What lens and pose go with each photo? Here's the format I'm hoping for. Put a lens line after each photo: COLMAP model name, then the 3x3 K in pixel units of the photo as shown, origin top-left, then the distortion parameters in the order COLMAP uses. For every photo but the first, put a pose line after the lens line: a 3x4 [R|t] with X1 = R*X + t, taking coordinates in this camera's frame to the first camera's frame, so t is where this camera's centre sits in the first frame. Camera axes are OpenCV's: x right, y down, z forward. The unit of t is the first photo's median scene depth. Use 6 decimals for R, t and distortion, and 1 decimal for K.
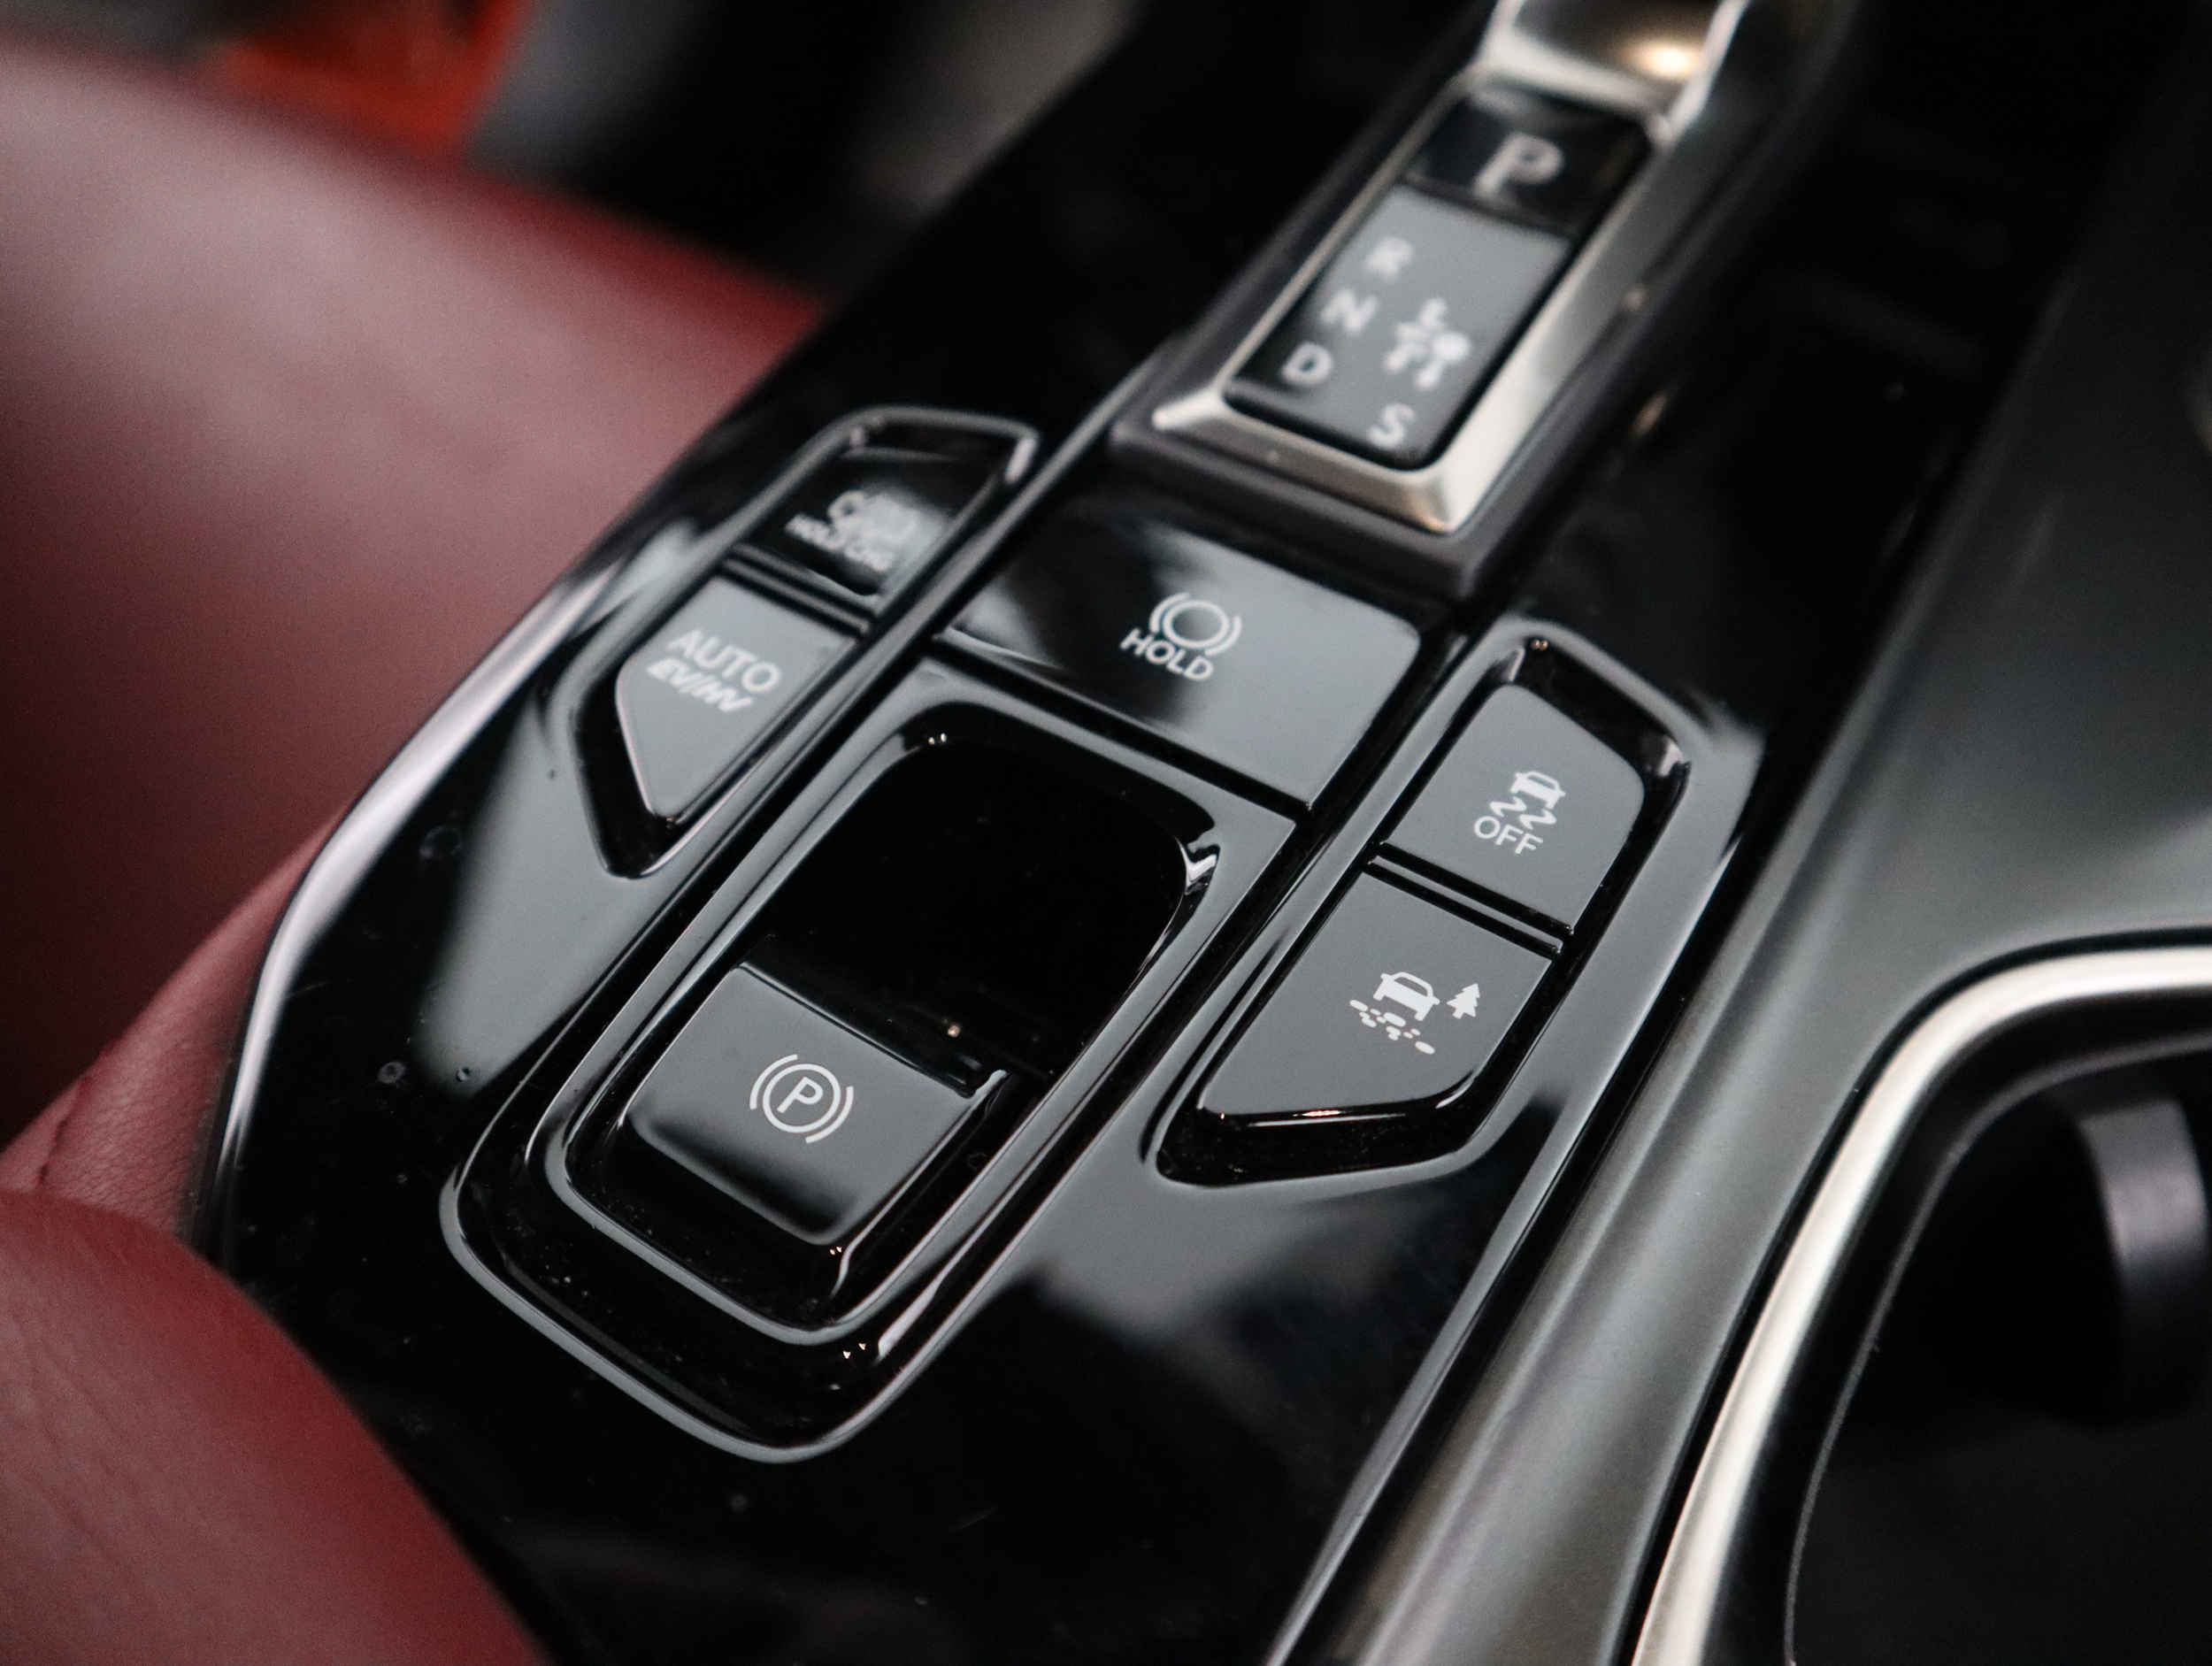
lens RADIAL K [[1578.2, 0, 1106.0], [0, 1578.2, 833.0], [0, 0, 1]] dist [0.001403, 0.004399]
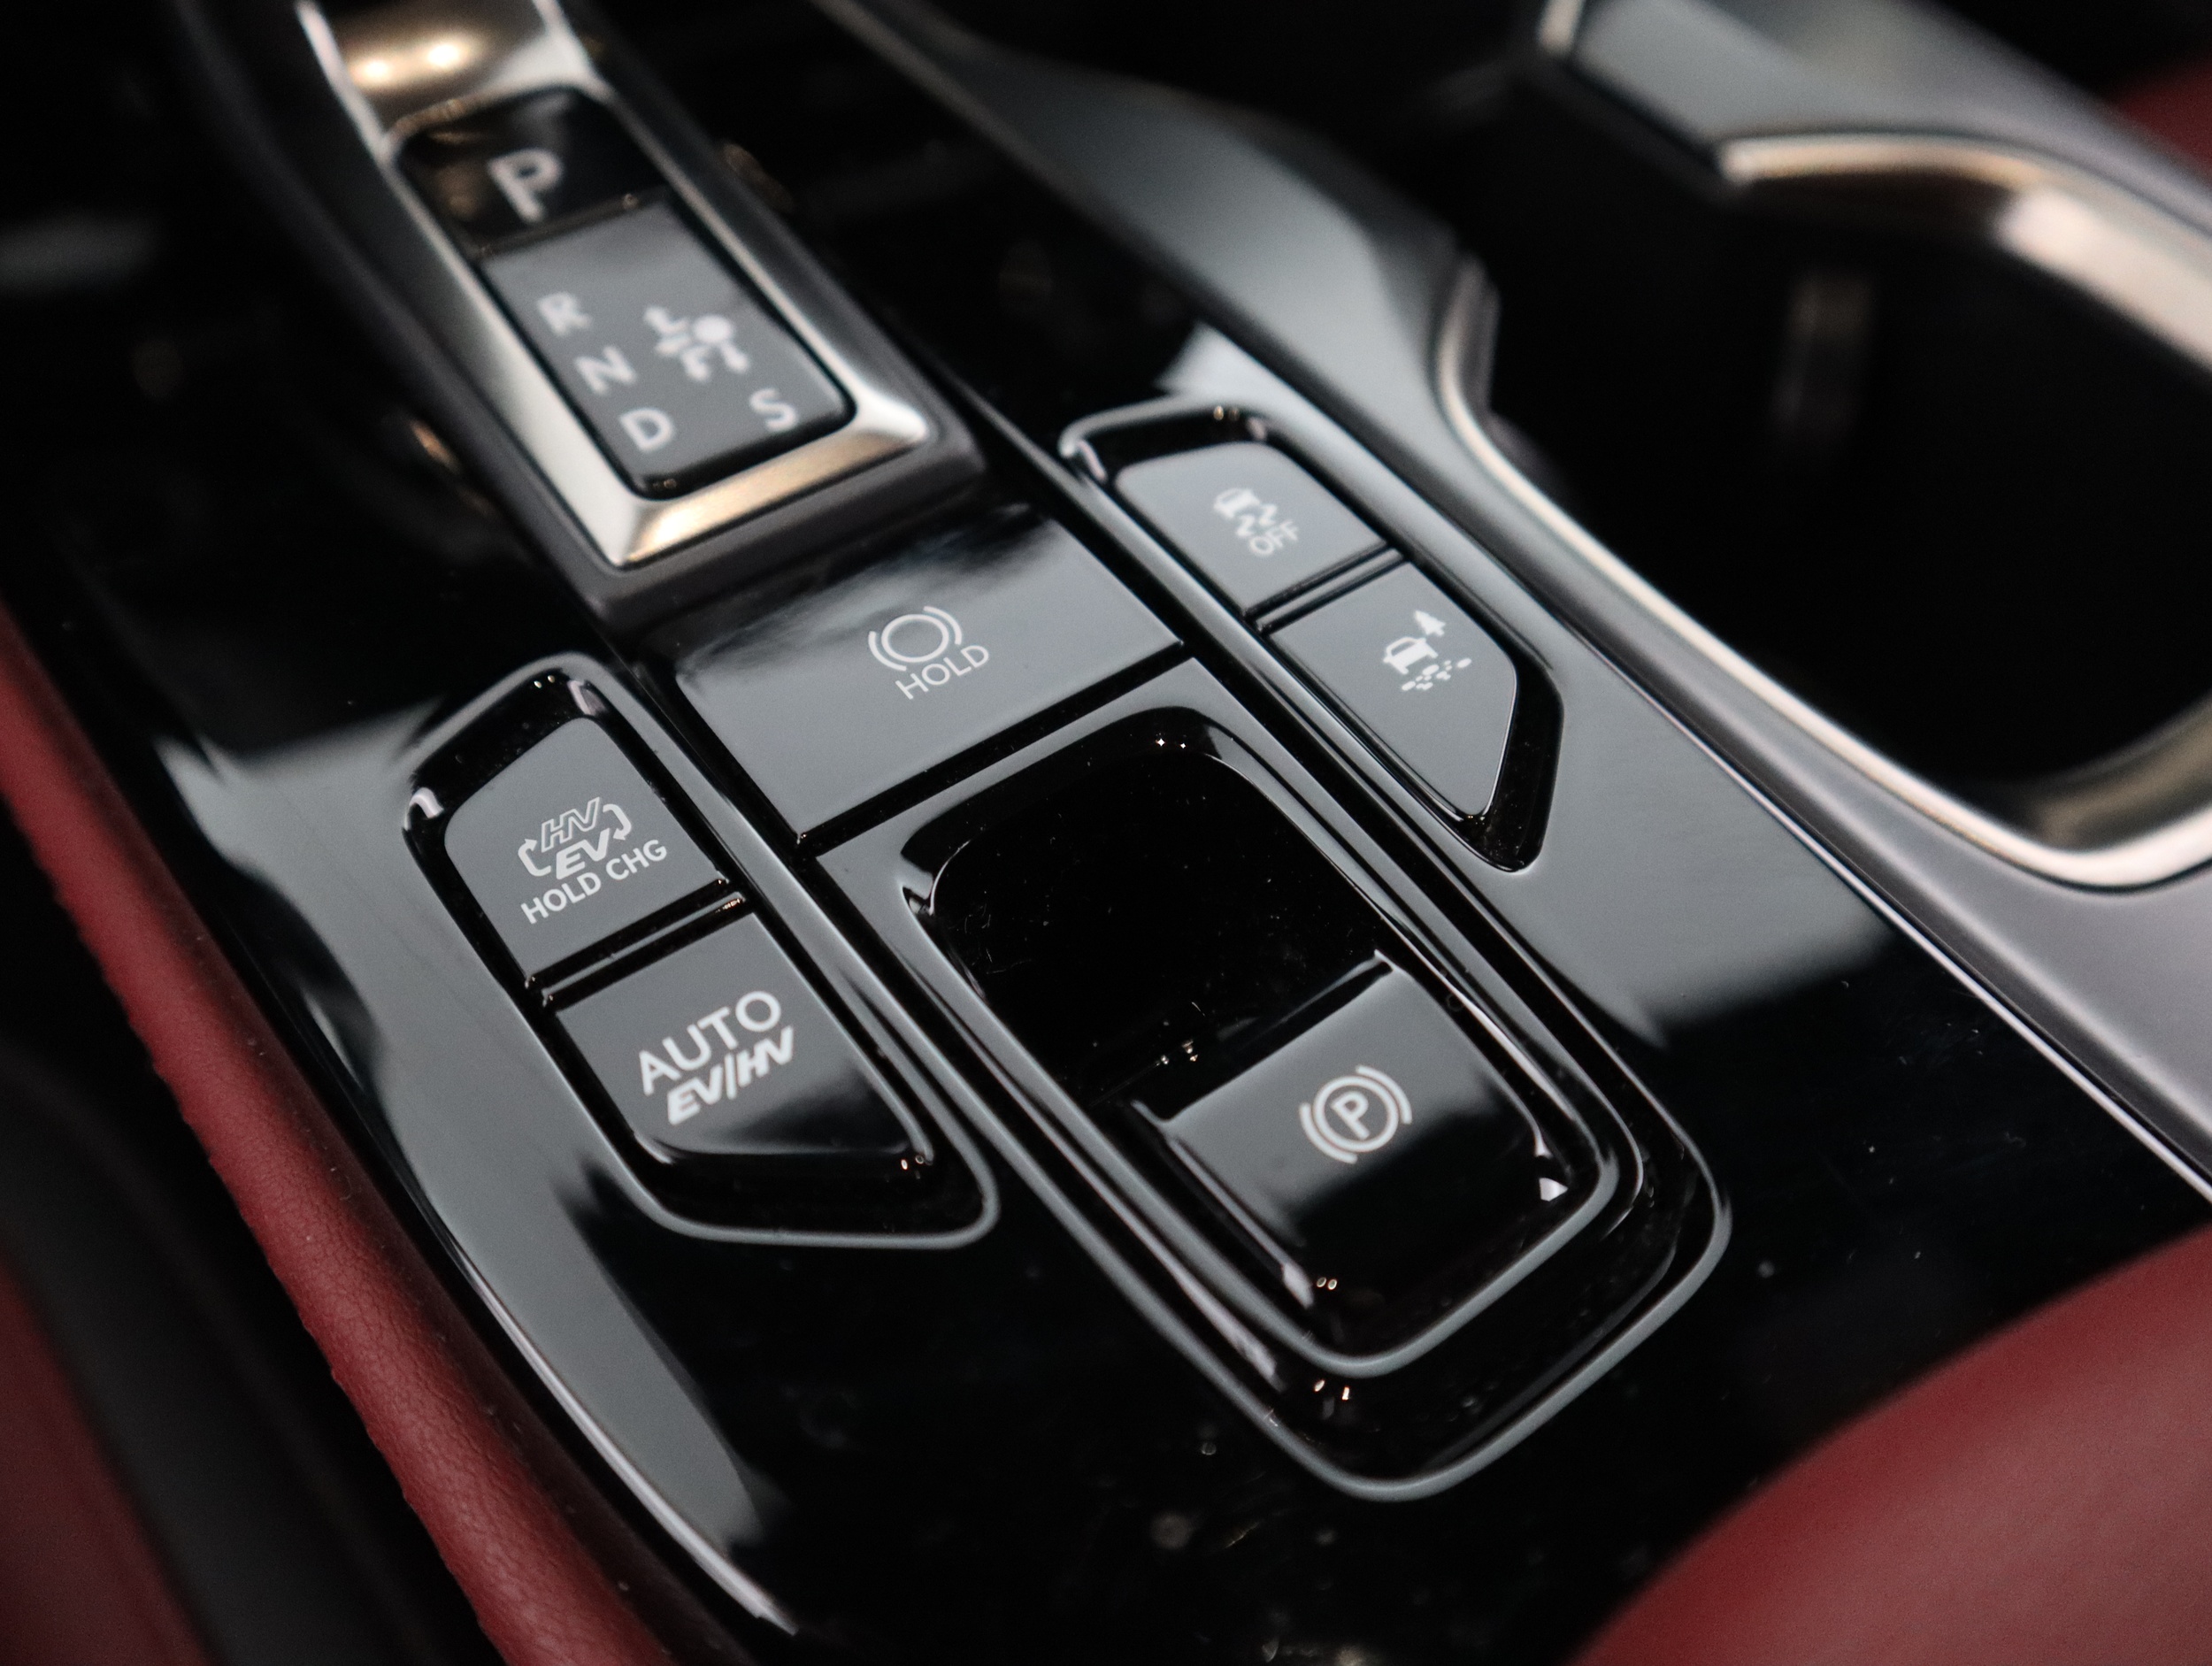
lens RADIAL K [[1595.4, 0, 1109.2], [0, 1595.4, 818.9], [0, 0, 1]] dist [-0.000174, -0.005746]
pose [[0.392366, -0.718085, 0.574807, -0.581035], [0.723774, 0.626679, 0.288835, -0.282913], [-0.567627, 0.302701, 0.765618, 0.252154]]
